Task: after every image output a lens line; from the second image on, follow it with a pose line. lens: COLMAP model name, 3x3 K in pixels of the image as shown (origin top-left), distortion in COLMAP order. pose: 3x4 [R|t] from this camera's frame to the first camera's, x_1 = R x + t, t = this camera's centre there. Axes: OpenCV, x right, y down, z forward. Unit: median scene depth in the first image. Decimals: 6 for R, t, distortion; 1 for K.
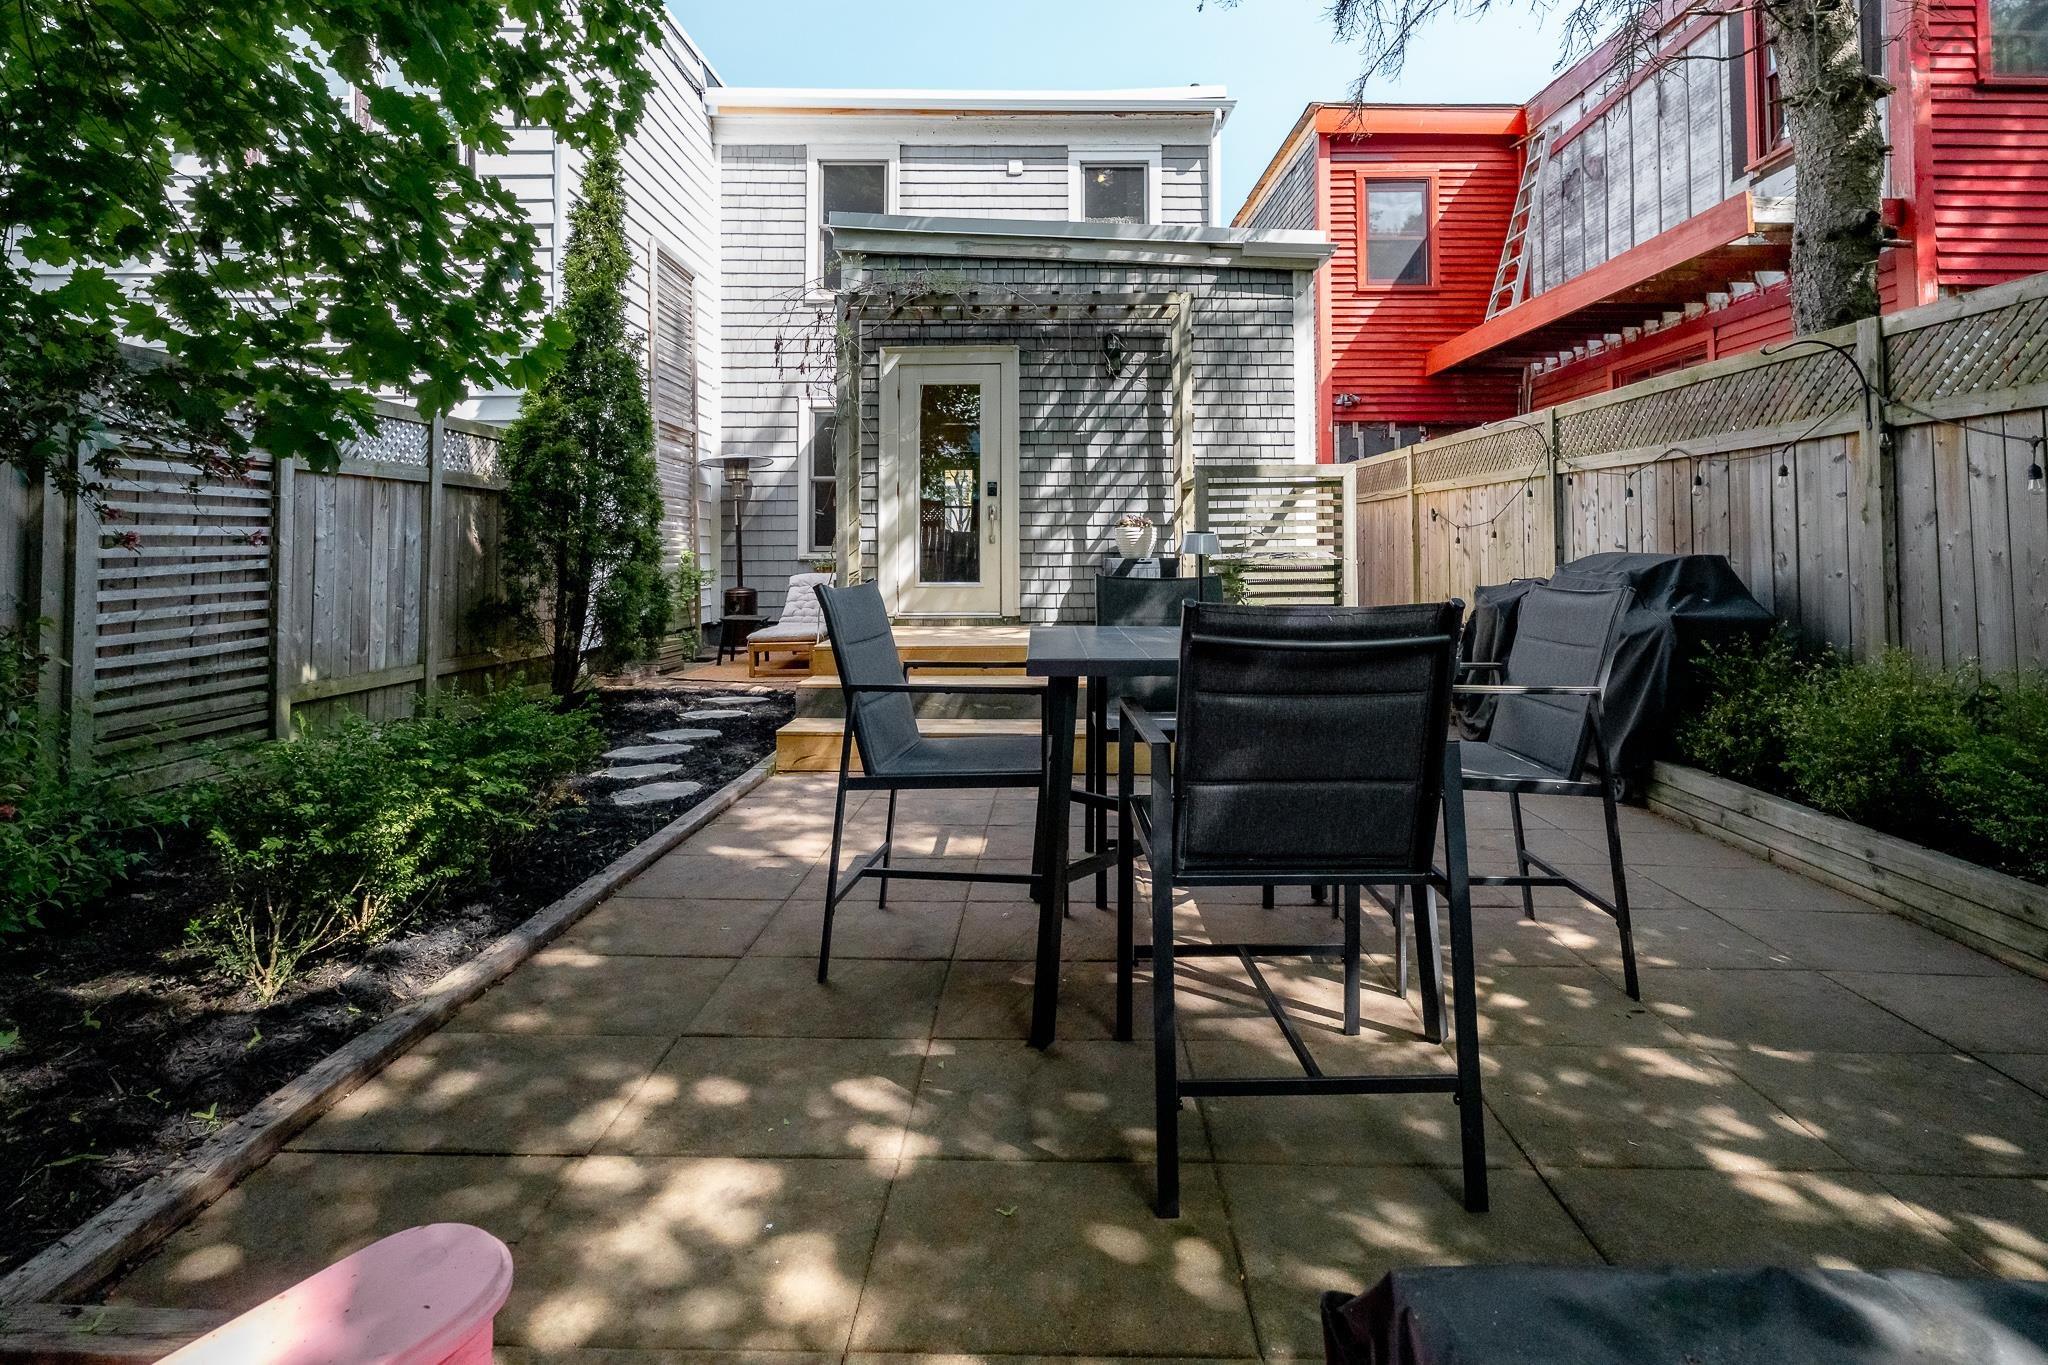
lens RADIAL K [[959.0, 0, 1028.5], [0, 959.0, 530.0], [0, 0, 1]] dist [-0.000194, 0.001505]
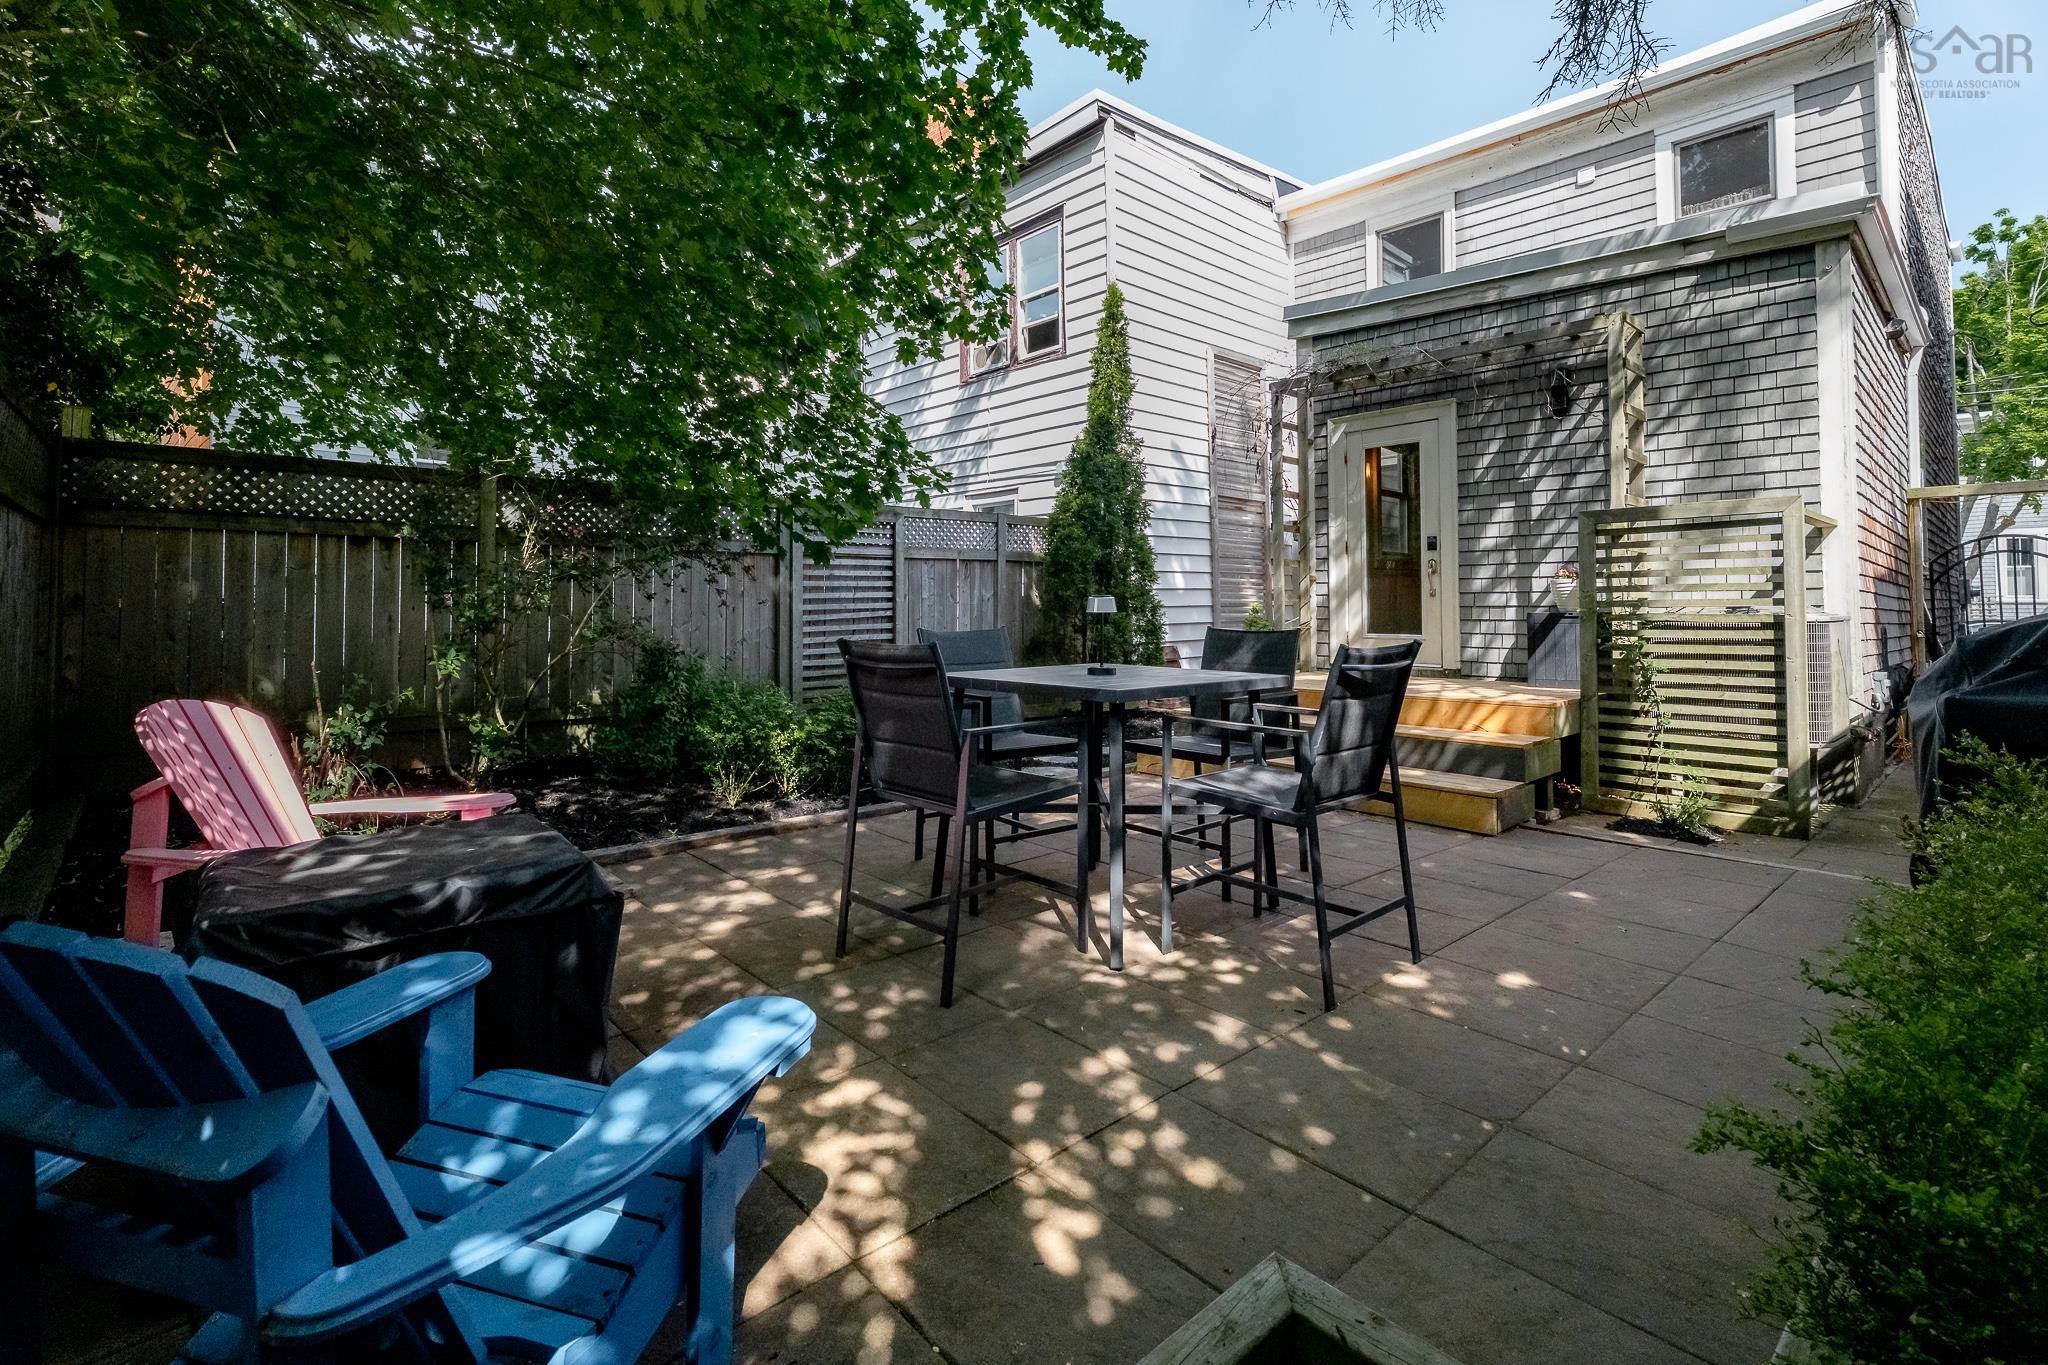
lens RADIAL K [[942.1, 0, 1026.1], [0, 942.1, 610.3], [0, 0, 1]] dist [0.004176, 0.000606]
pose [[0.682337, 0.004292, -0.731026, 0.400208], [0.019364, 0.999526, 0.023943, -0.004195], [0.730782, -0.030493, 0.681930, 0.000776]]
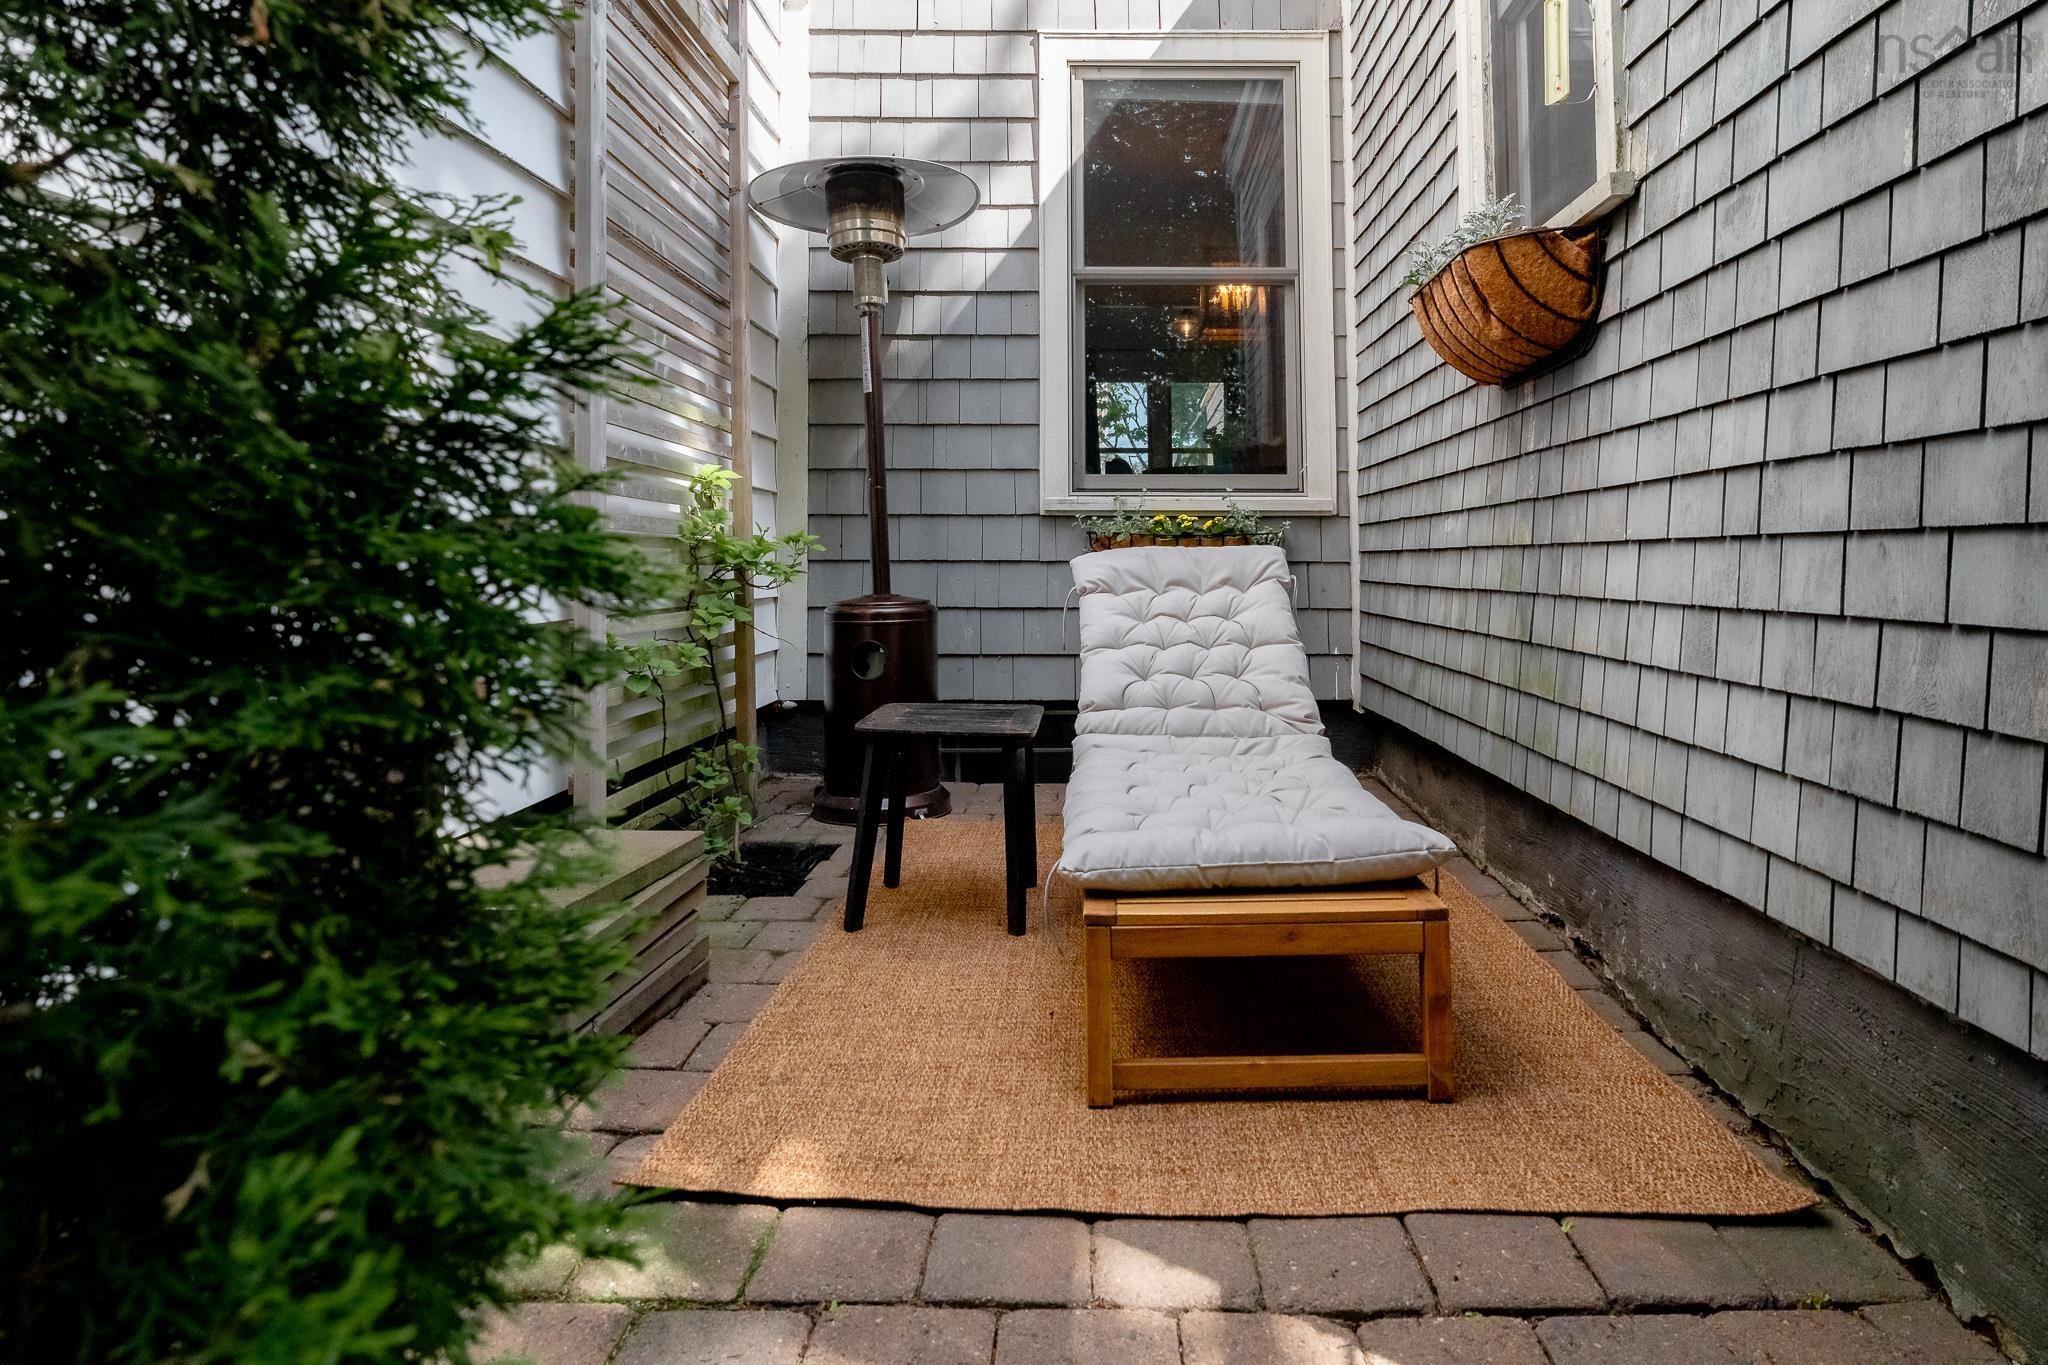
lens RADIAL K [[1144.2, 0, 1132.1], [0, 1144.2, 529.4], [0, 0, 1]] dist [-0.029082, -0.000037]
pose [[0.999799, 0.003178, 0.019770, -0.317543], [-0.003160, 0.999995, -0.000944, 0.054139], [-0.019773, 0.000882, 0.999804, 0.881413]]
